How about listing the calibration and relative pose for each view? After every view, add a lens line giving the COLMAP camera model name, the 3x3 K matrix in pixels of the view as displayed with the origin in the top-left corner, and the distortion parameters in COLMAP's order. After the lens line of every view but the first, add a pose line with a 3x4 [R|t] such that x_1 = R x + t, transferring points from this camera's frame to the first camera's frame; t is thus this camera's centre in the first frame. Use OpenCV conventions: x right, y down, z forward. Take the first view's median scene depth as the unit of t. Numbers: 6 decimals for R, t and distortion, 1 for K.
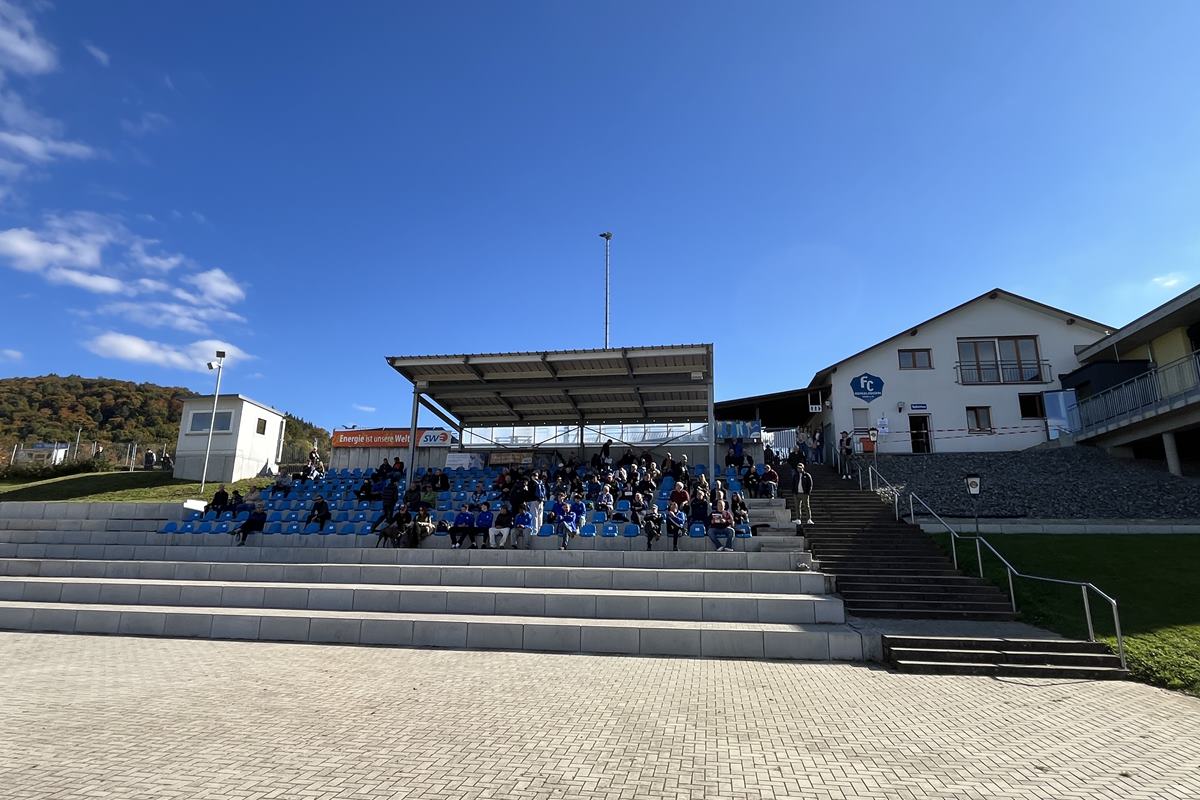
lens RADIAL K [[668.5, 0, 597.1], [0, 668.5, 391.4], [0, 0, 1]] dist [-0.006612, -0.000186]
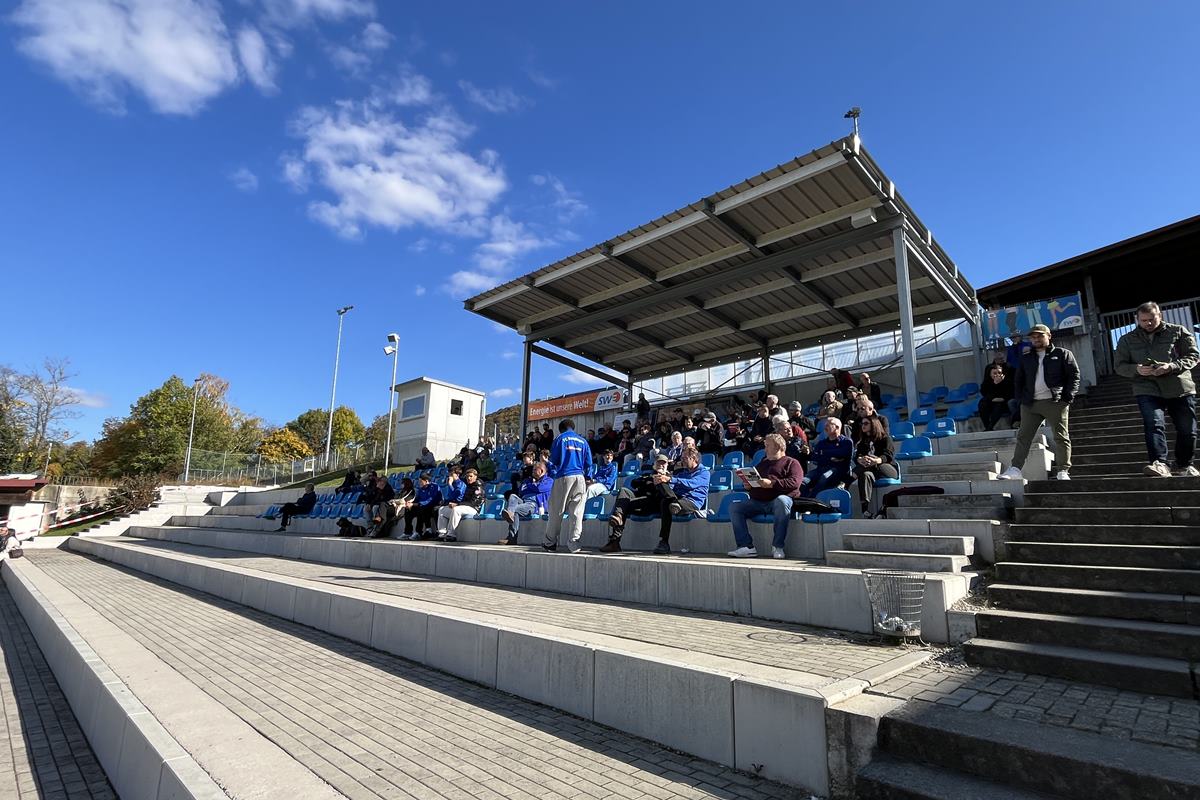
lens RADIAL K [[612.4, 0, 600.0], [0, 612.4, 400.0], [0, 0, 1]] dist [-0.003845, -0.000233]
pose [[0.821936, -0.112396, -0.558380, 0.184941], [0.131062, 0.991352, -0.006626, 0.077170], [0.554296, -0.067736, 0.829559, 0.368977]]
